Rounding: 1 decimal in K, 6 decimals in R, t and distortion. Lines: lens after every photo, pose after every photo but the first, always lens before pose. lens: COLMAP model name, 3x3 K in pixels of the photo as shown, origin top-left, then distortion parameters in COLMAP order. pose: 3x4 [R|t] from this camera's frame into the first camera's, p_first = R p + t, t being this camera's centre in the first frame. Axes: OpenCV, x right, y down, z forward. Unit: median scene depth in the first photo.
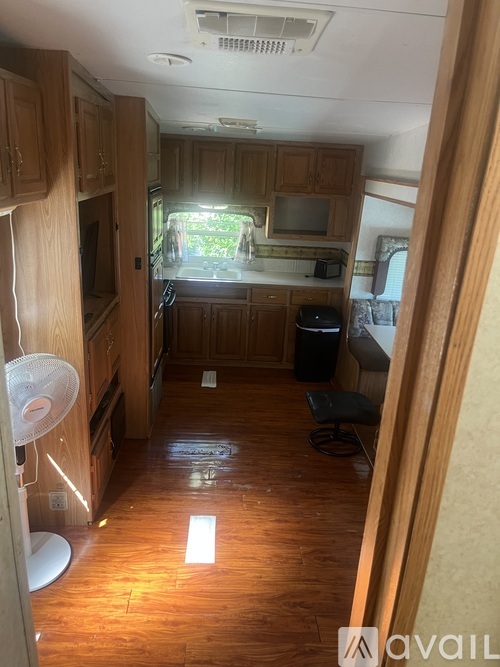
lens RADIAL K [[513.0, 0, 250.0], [0, 513.0, 333.5], [0, 0, 1]] dist [0.025334, -0.006597]
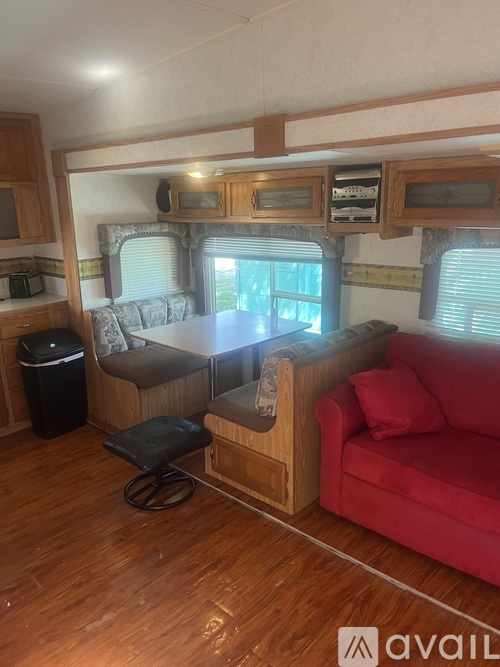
lens RADIAL K [[513.0, 0, 250.0], [0, 513.0, 333.5], [0, 0, 1]] dist [0.025334, -0.006597]
pose [[0.710991, -0.258063, 0.654137, -0.143320], [0.291994, 0.954585, 0.059219, -0.008505], [-0.639711, 0.148900, 0.754054, 0.269686]]
